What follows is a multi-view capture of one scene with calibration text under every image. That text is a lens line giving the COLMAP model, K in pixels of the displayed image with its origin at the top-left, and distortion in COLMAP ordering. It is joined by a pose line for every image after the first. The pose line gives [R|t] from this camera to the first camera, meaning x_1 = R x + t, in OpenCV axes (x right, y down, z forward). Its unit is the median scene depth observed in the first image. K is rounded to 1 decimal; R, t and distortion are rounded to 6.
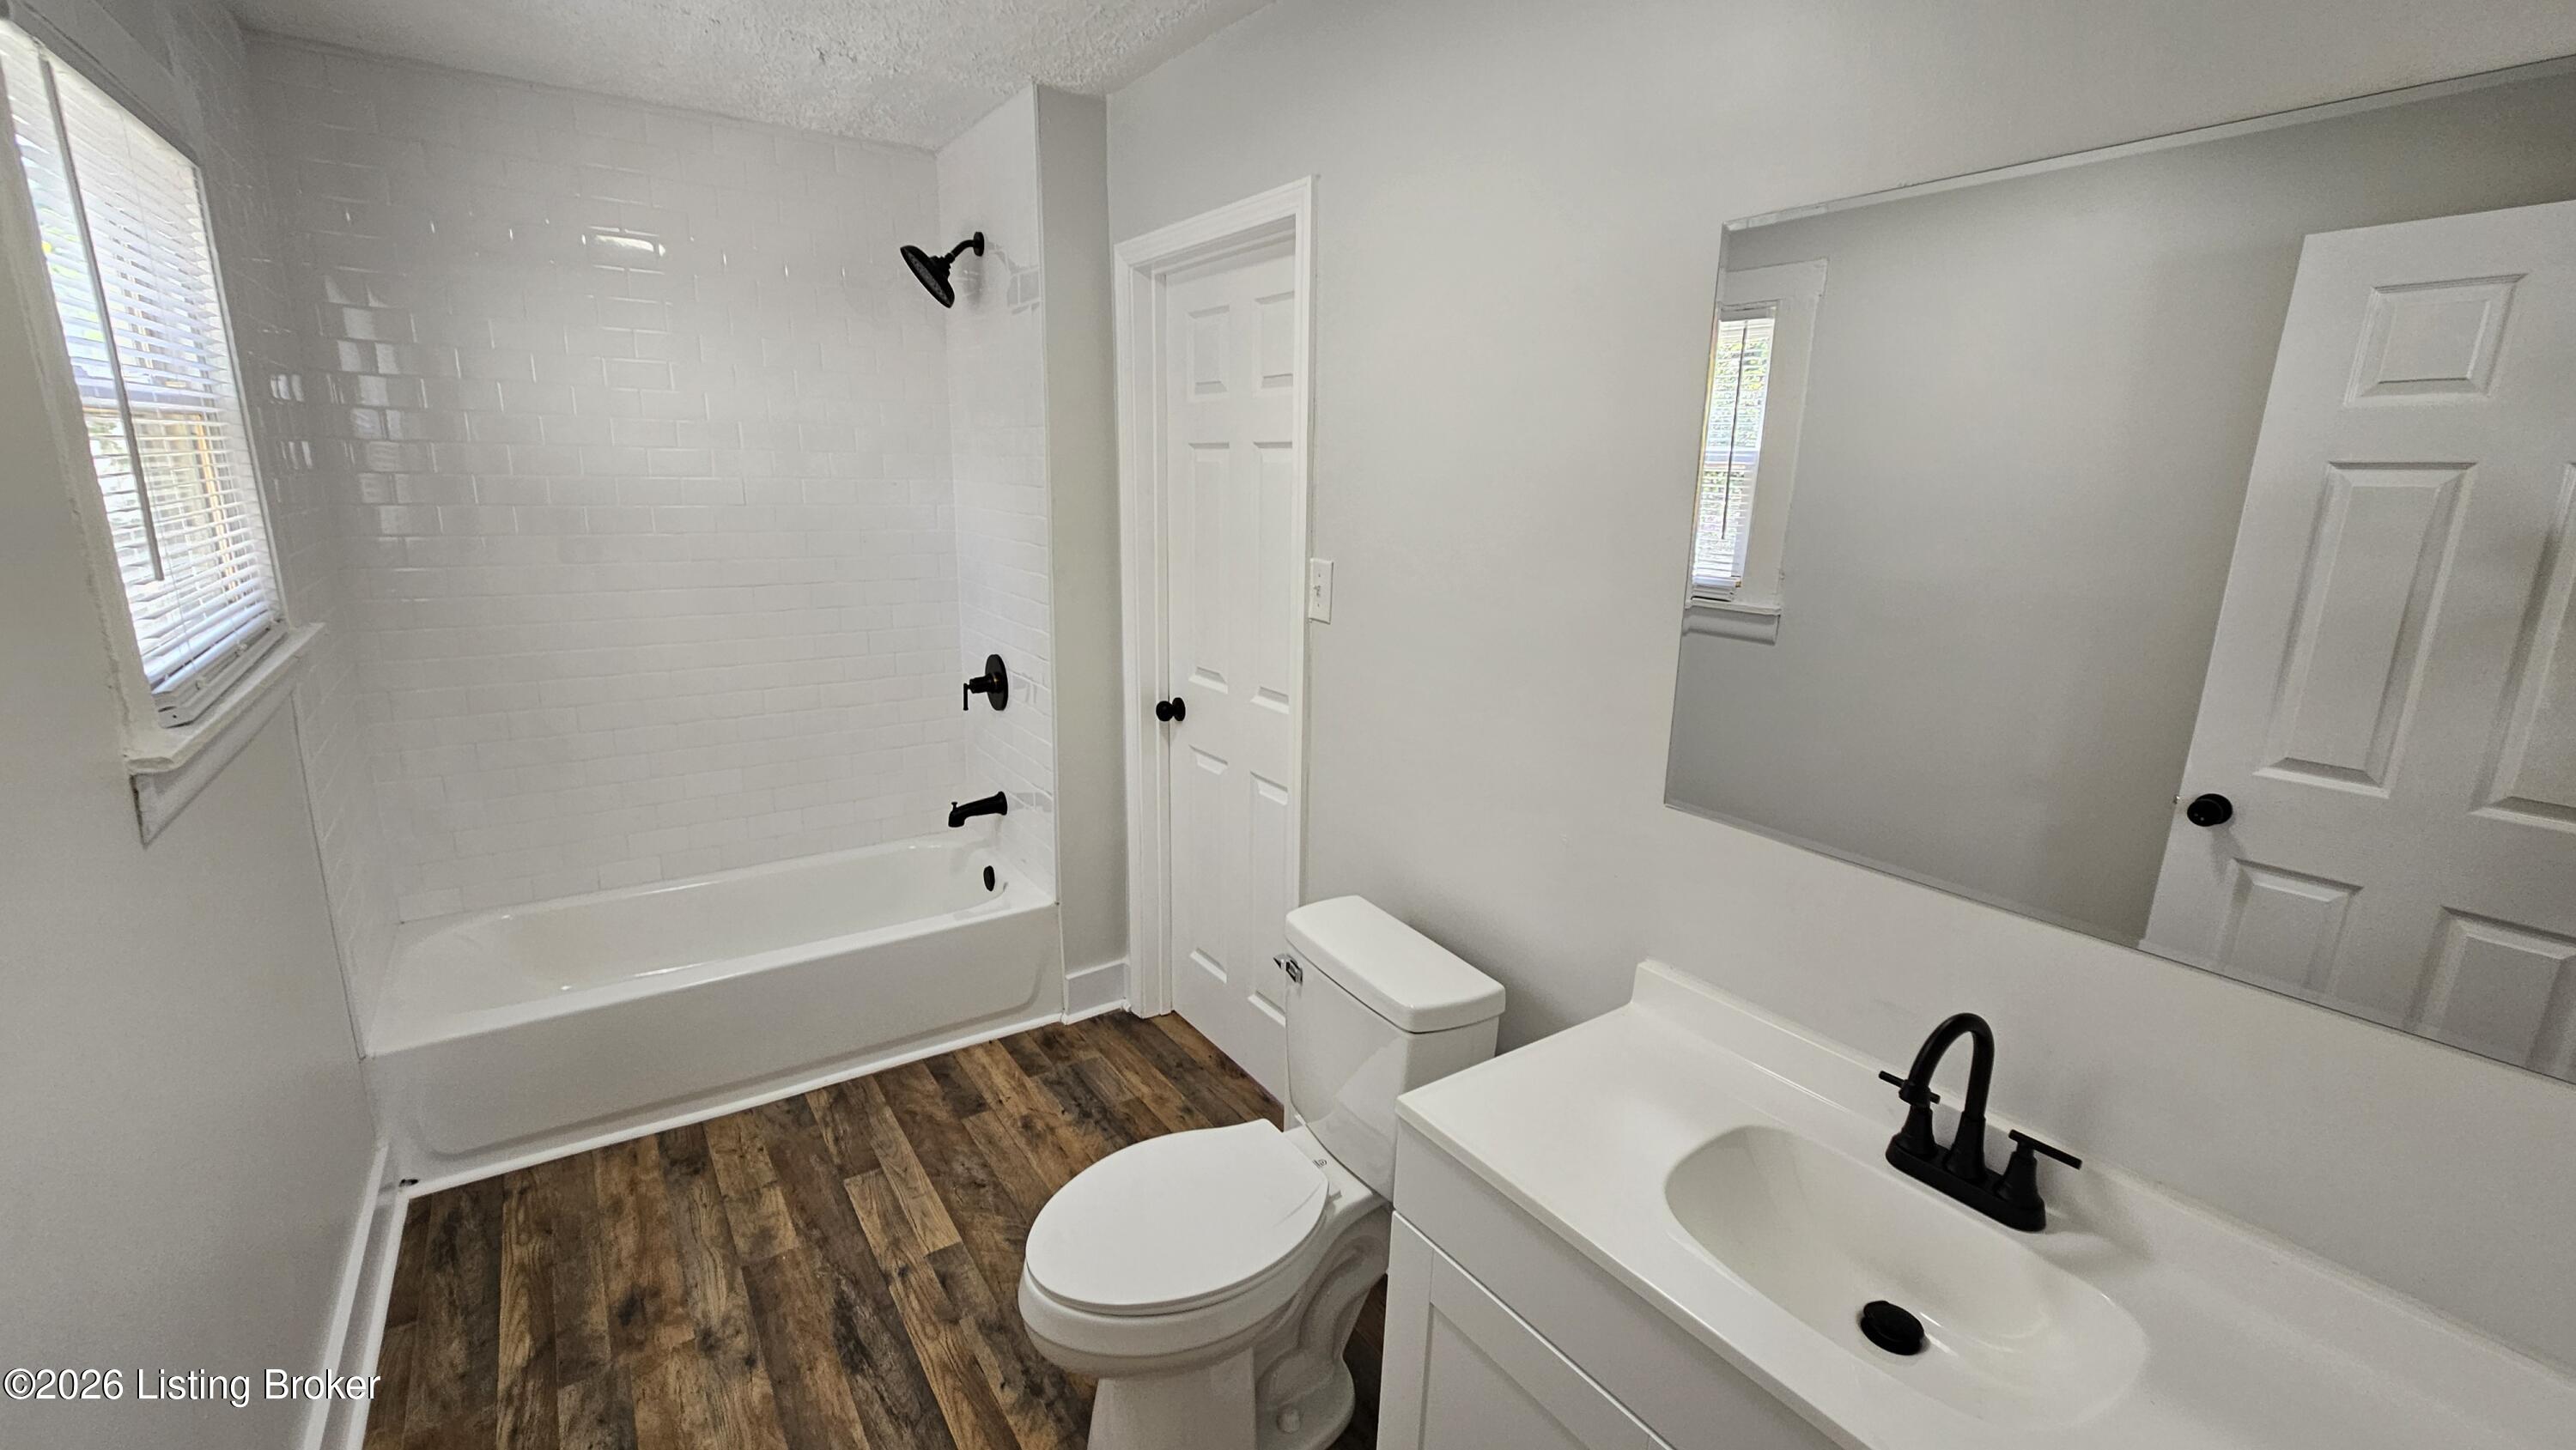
lens RADIAL K [[1060.5, 0, 1289.5], [0, 1060.5, 705.2], [0, 0, 1]] dist [0.003927, -0.000128]
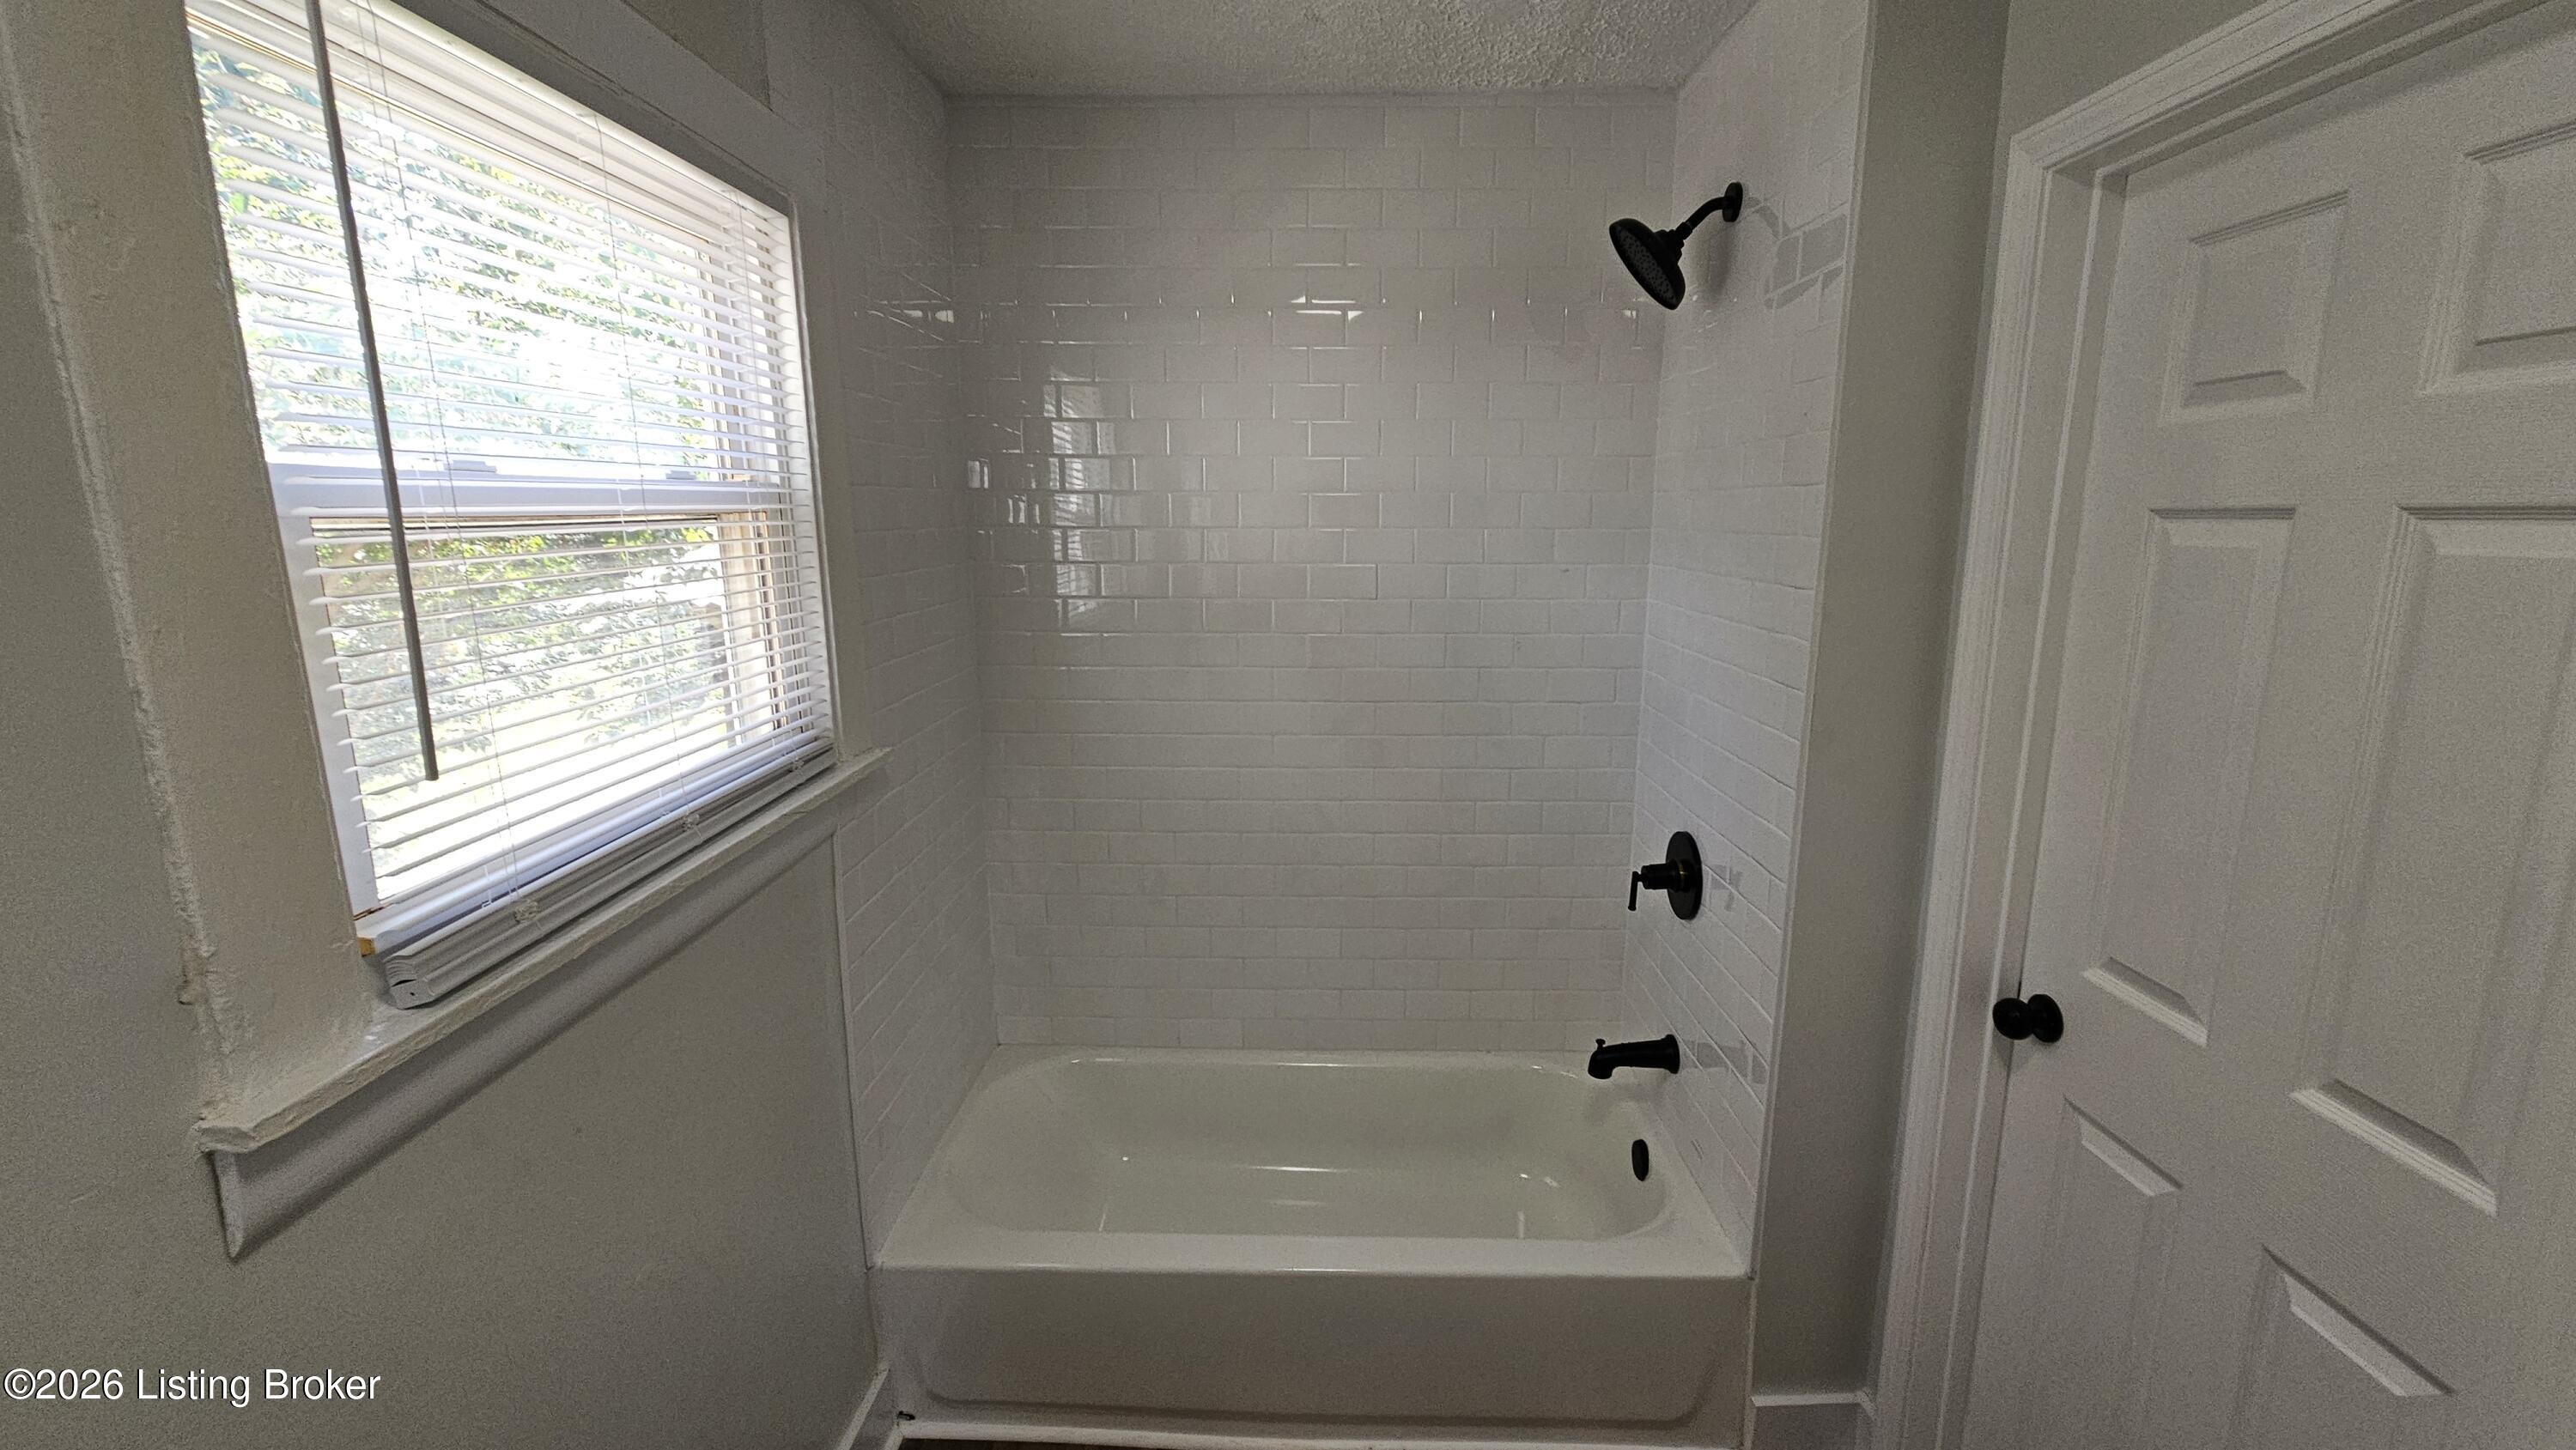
lens RADIAL K [[1060.5, 0, 1298.9], [0, 1060.5, 717.1], [0, 0, 1]] dist [0.003927, -0.000128]
pose [[0.820246, 0.087795, -0.565234, -0.123108], [-0.108983, 0.994037, -0.003752, -0.101101], [0.561534, 0.064678, 0.824922, 0.361871]]
